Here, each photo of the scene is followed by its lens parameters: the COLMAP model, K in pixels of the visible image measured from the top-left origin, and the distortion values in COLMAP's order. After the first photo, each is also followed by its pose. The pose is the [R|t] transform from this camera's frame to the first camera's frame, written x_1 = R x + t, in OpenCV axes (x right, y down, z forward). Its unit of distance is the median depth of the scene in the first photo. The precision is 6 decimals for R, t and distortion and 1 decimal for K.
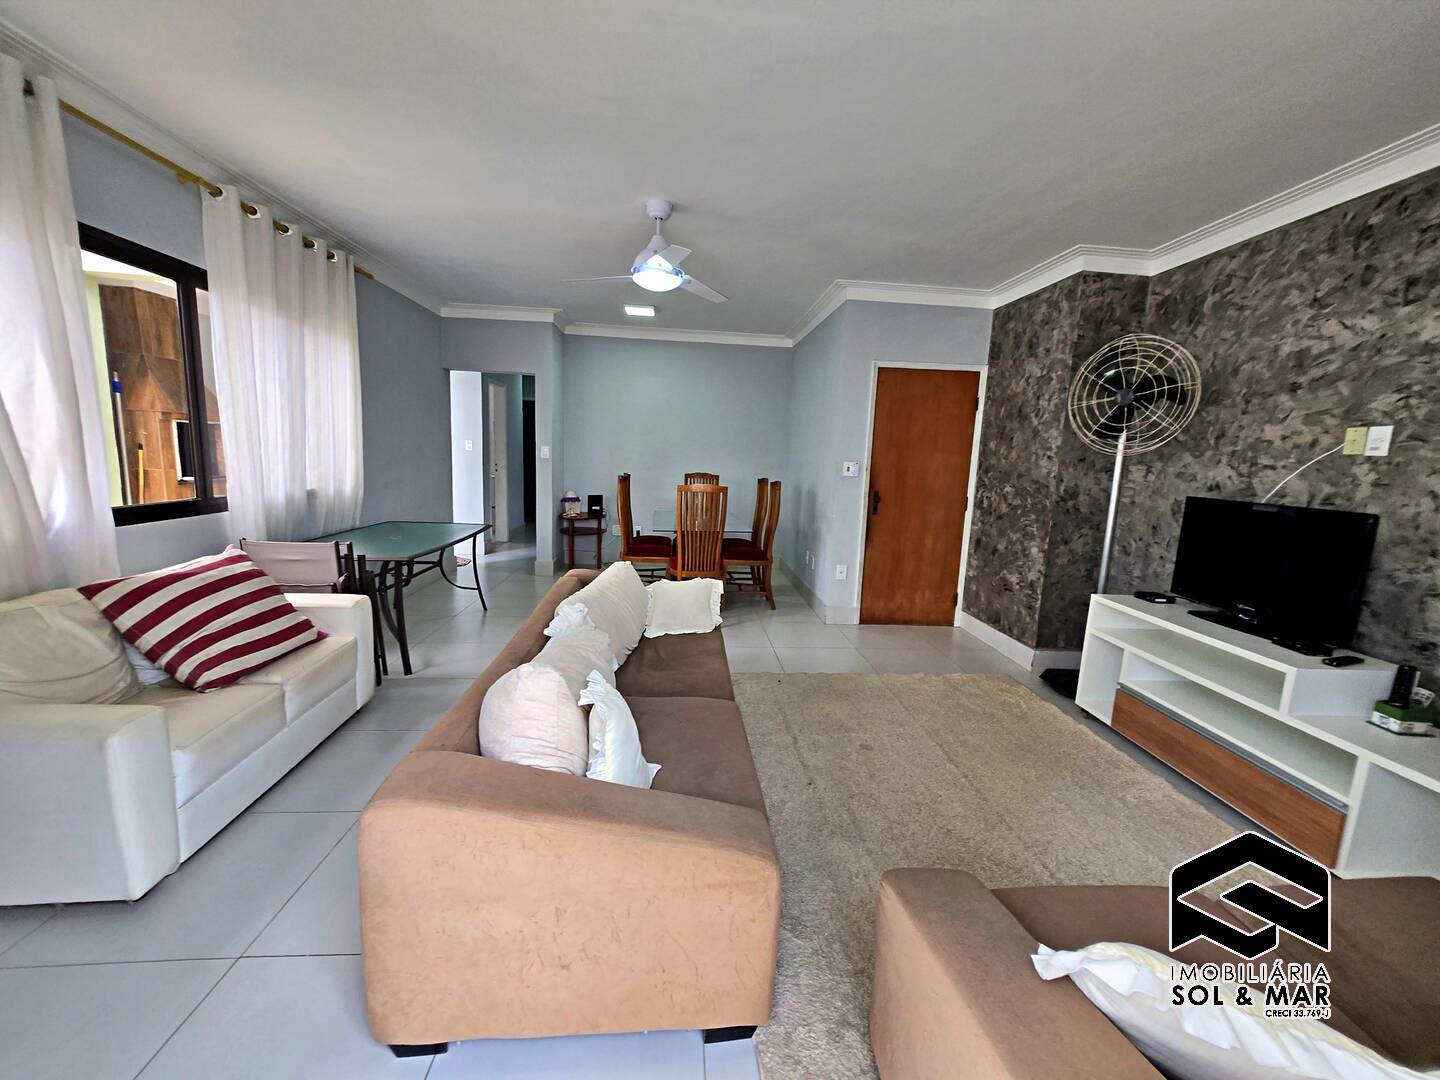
lens RADIAL K [[565.3, 0, 723.6], [0, 565.3, 539.6], [0, 0, 1]] dist [-0.007433, 0.001787]
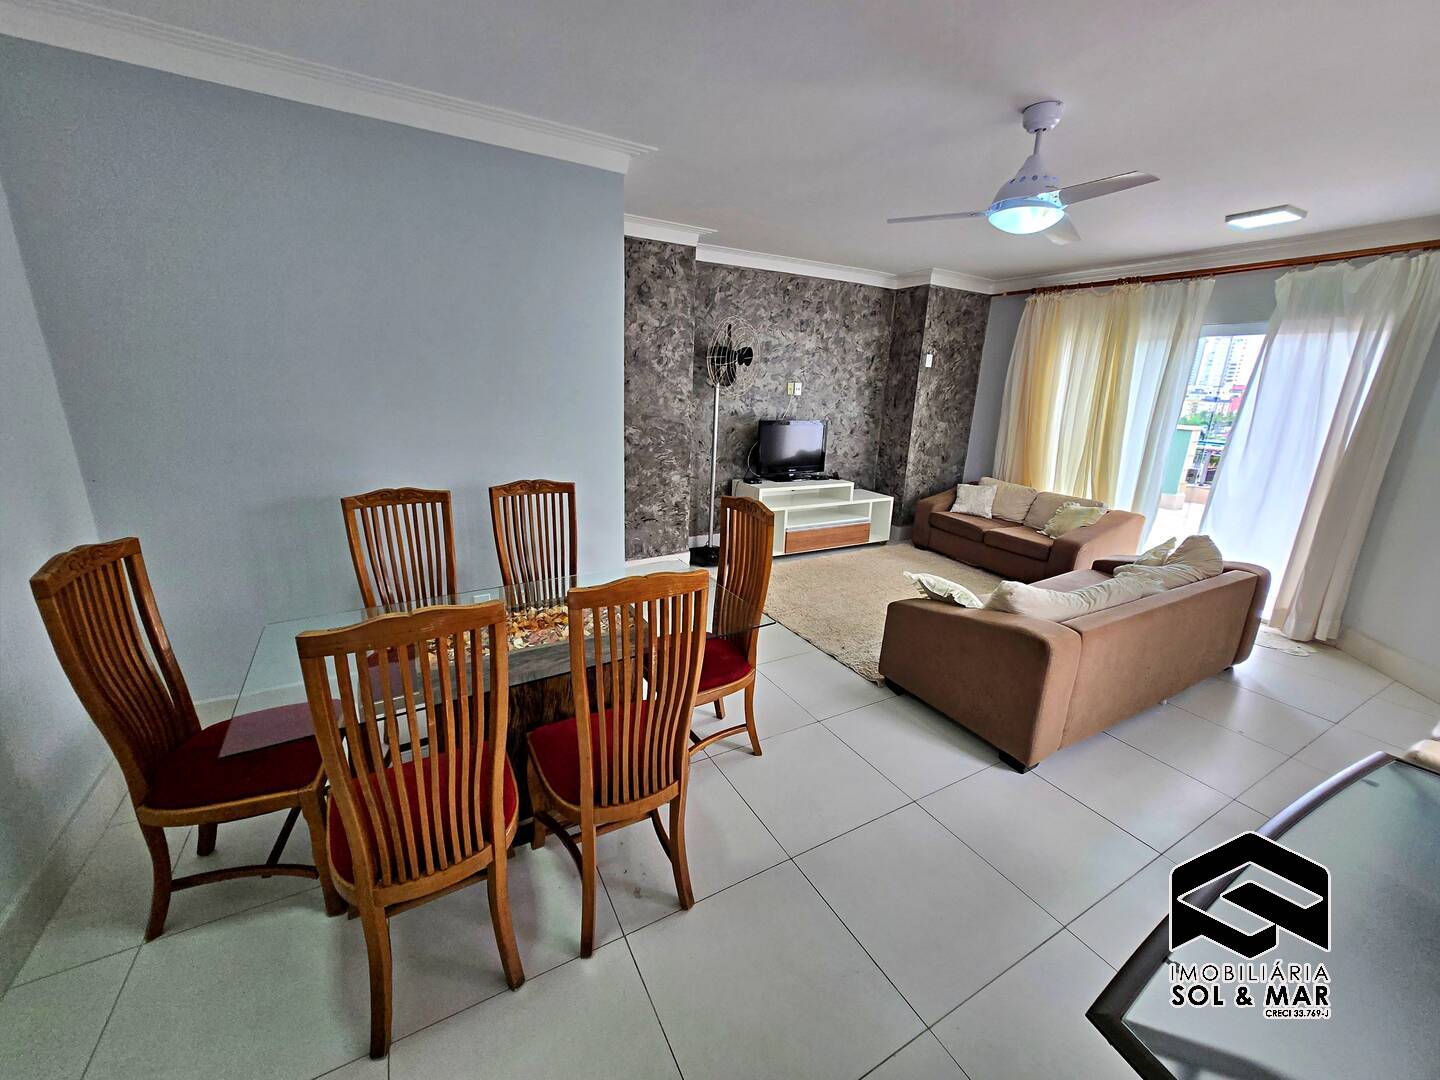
lens RADIAL K [[565.3, 0, 727.2], [0, 565.3, 537.2], [0, 0, 1]] dist [-0.007433, 0.001787]
pose [[-0.423835, -0.304432, 0.853045, -0.746100], [0.083751, 0.924614, 0.371585, -0.397241], [-0.901859, 0.228934, -0.366388, 1.782761]]
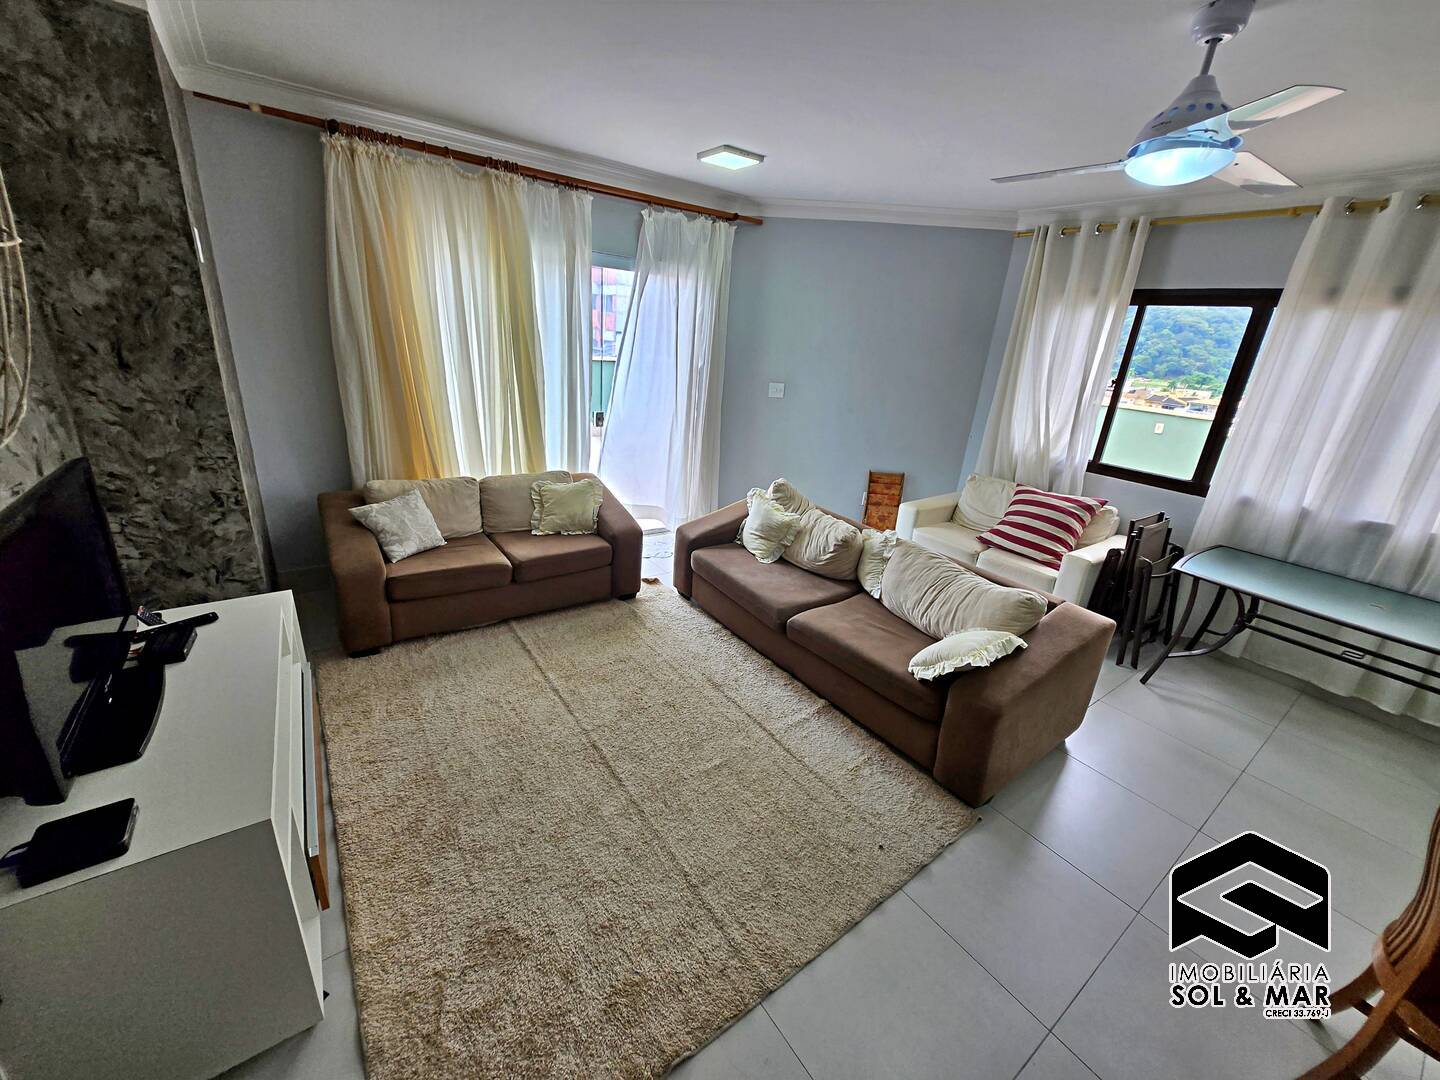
lens RADIAL K [[565.3, 0, 726.6], [0, 565.3, 534.6], [0, 0, 1]] dist [-0.007433, 0.001787]
pose [[-0.841058, 0.074321, -0.535816, 0.603453], [-0.192283, 0.884755, 0.424542, -0.294486], [0.505618, 0.460093, -0.729839, 1.405533]]
